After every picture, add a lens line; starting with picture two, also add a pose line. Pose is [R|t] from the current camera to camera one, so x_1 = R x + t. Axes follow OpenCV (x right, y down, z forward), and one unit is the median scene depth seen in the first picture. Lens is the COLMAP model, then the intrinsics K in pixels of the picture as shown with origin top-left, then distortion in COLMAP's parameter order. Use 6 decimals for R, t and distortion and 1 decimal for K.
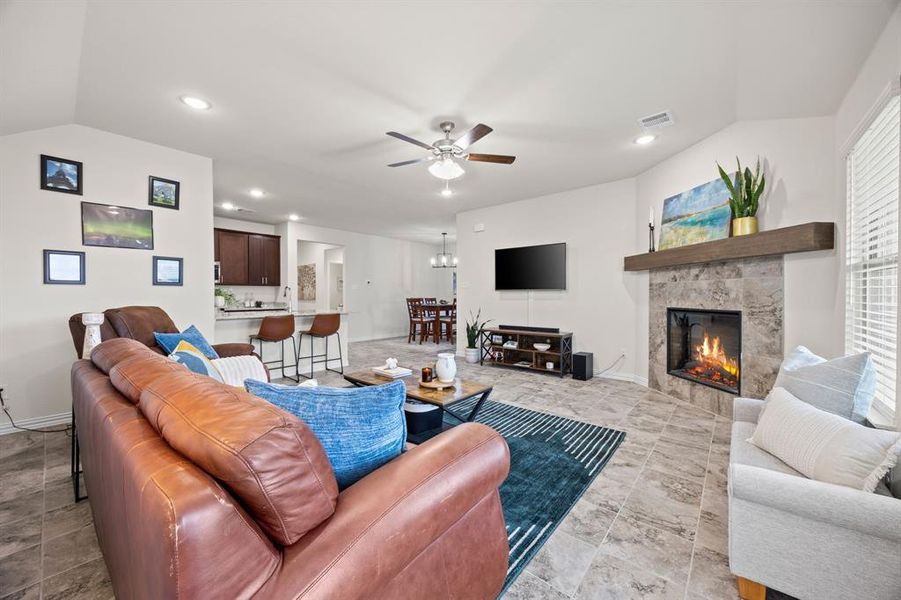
lens RADIAL K [[341.1, 0, 444.0], [0, 341.1, 297.5], [0, 0, 1]] dist [-0.010629, 0.000917]
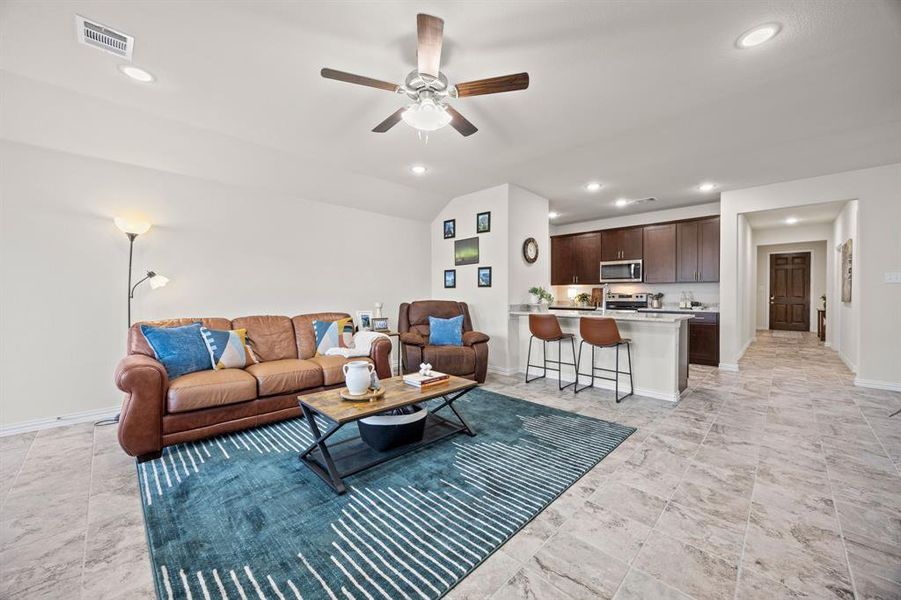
lens RADIAL K [[341.1, 0, 445.8], [0, 341.1, 296.0], [0, 0, 1]] dist [-0.010629, 0.000917]
pose [[-0.067405, -0.000020, -0.997726, 0.672314], [-0.005143, 0.999987, 0.000327, 0.001870], [0.997712, 0.005153, -0.067404, 1.025437]]
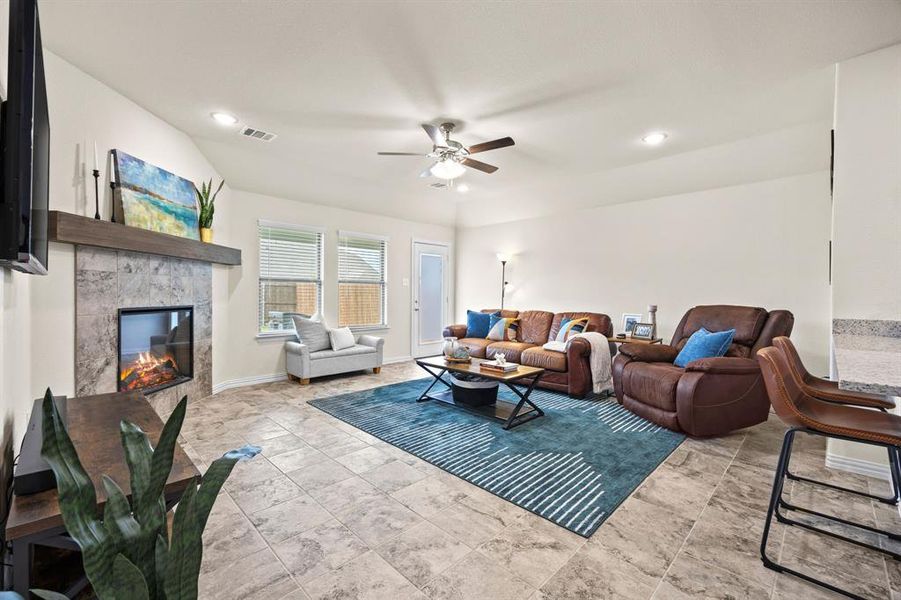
lens RADIAL K [[386.7, 0, 452.3], [0, 386.7, 299.8], [0, 0, 1]] dist [-0.002279, -0.000057]
pose [[-0.997824, -0.009012, 0.065323, -0.080870], [-0.007693, 0.999762, 0.020405, -0.011588], [-0.065491, 0.019859, -0.997656, 2.030917]]
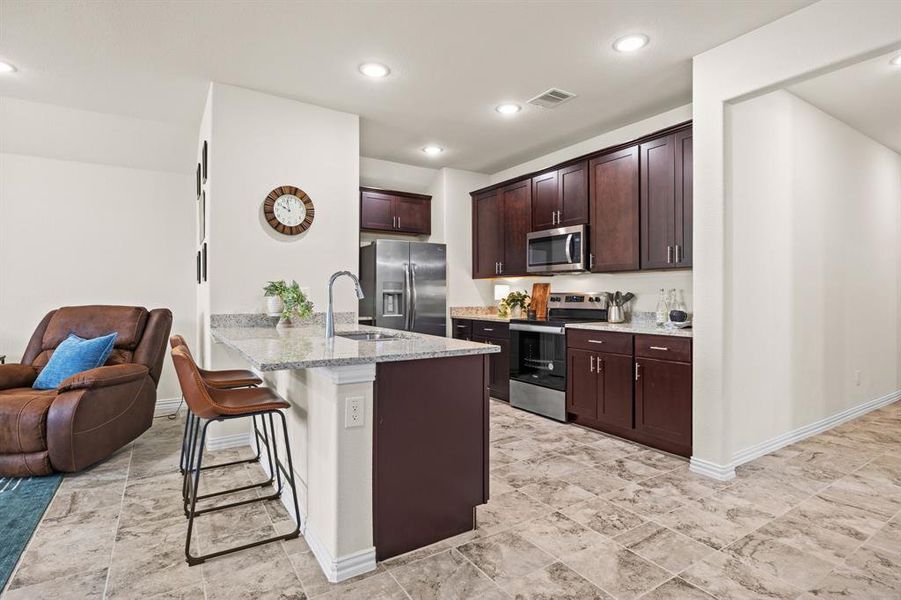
lens RADIAL K [[450.0, 0, 448.1], [0, 450.0, 297.7], [0, 0, 1]] dist [-0.005667, -0.000378]
pose [[-0.290865, 0.004458, -0.956754, 0.000361], [-0.006953, 0.999953, 0.006773, -0.011313], [0.956739, 0.008622, -0.290821, 1.995181]]
